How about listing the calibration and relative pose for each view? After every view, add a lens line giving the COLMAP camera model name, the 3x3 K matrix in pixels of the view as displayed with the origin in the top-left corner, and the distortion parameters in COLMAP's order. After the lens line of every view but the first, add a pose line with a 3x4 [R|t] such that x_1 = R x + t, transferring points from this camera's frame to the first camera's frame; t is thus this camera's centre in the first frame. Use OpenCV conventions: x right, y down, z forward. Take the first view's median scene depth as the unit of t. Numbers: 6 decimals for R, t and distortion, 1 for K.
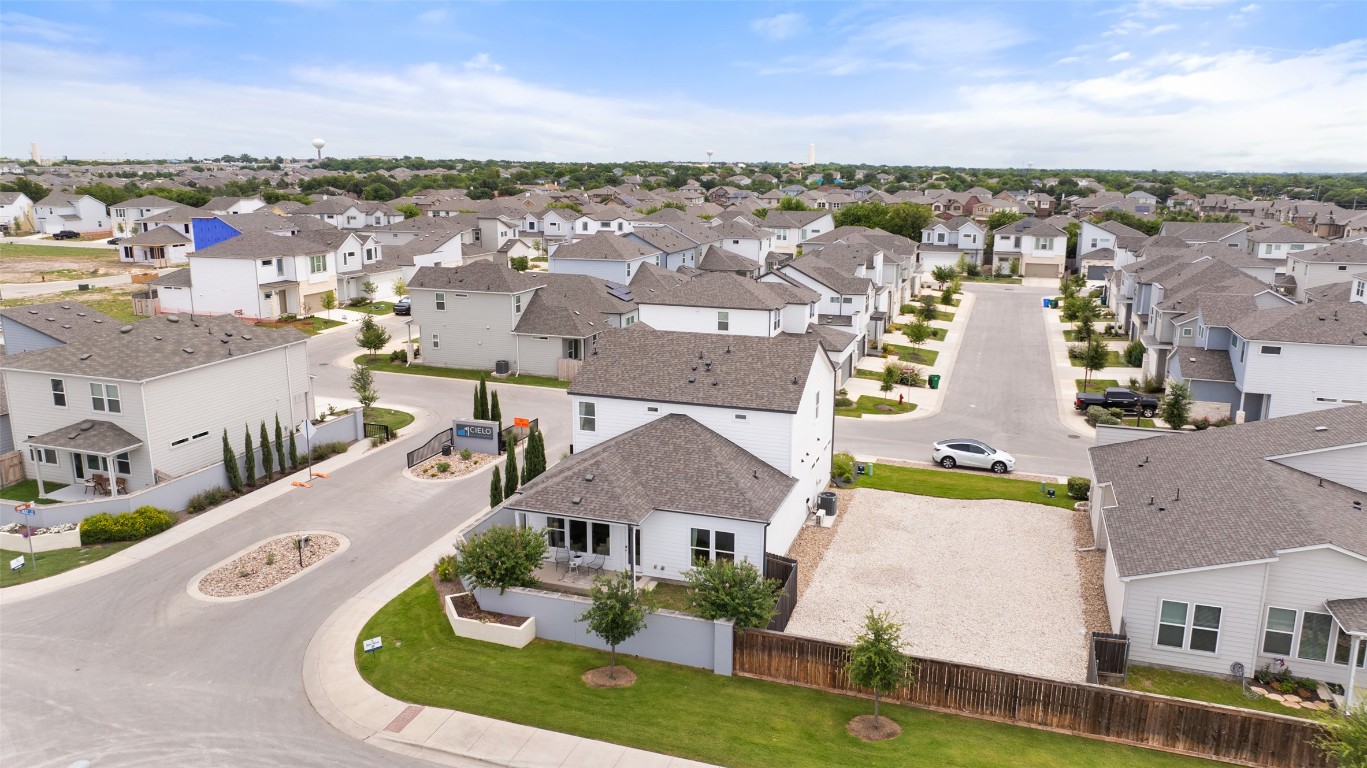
lens RADIAL K [[965.7, 0, 683.5], [0, 965.7, 384.0], [0, 0, 1]] dist [-0.002879, -0.000479]
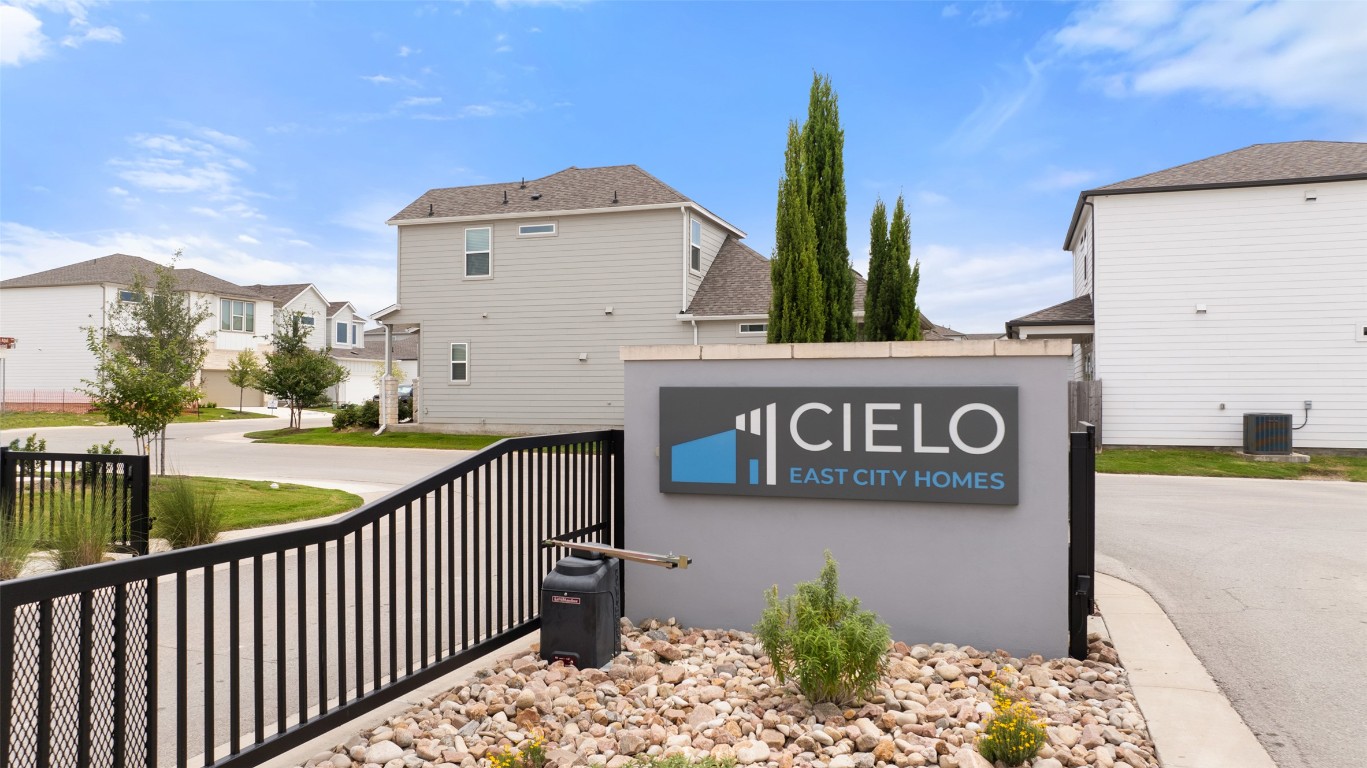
lens RADIAL K [[965.7, 0, 683.5], [0, 965.7, 384.0], [0, 0, 1]] dist [-0.002879, -0.000479]
pose [[0.999987, 0.001680, -0.004896, -0.165715], [-0.002795, 0.971353, -0.237623, 0.049347], [0.004357, 0.237633, 0.971345, 0.631594]]
